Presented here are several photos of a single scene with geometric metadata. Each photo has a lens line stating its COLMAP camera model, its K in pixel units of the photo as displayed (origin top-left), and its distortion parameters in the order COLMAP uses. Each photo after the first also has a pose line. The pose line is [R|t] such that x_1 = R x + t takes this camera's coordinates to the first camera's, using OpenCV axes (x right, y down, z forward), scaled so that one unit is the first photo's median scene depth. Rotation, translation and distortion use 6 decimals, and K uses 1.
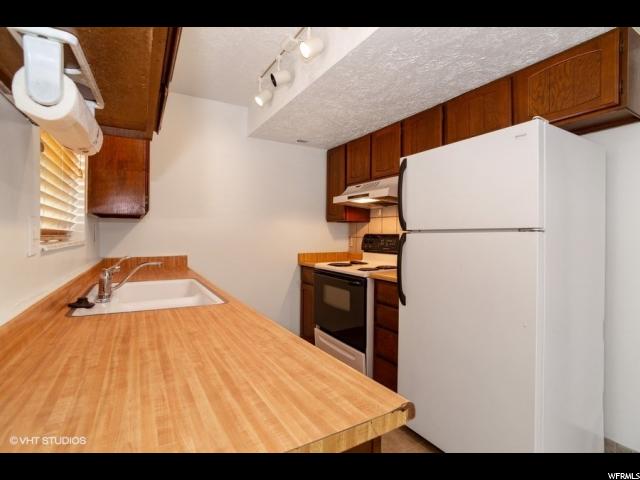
lens RADIAL K [[311.1, 0, 320.0], [0, 311.1, 240.0], [0, 0, 1]] dist [-0.059451, 0.022545]
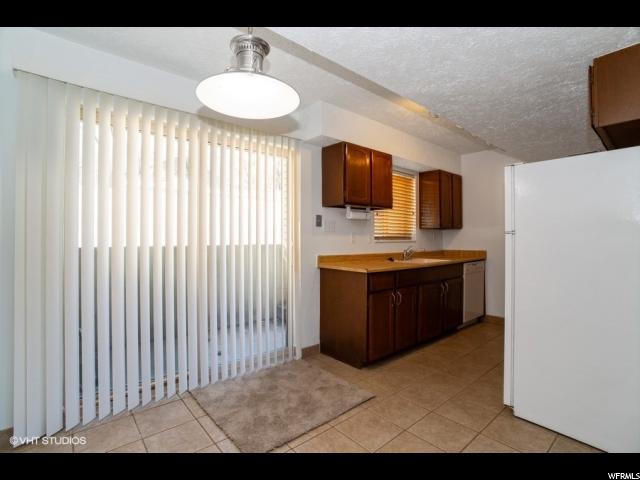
lens RADIAL K [[303.9, 0, 320.0], [0, 303.9, 240.0], [0, 0, 1]] dist [-0.000158, 0.000107]
pose [[0.176739, -0.000546, -0.984258, 1.411327], [-0.013724, 0.999901, -0.003019, 0.017187], [0.984162, 0.014042, 0.176714, -0.187293]]
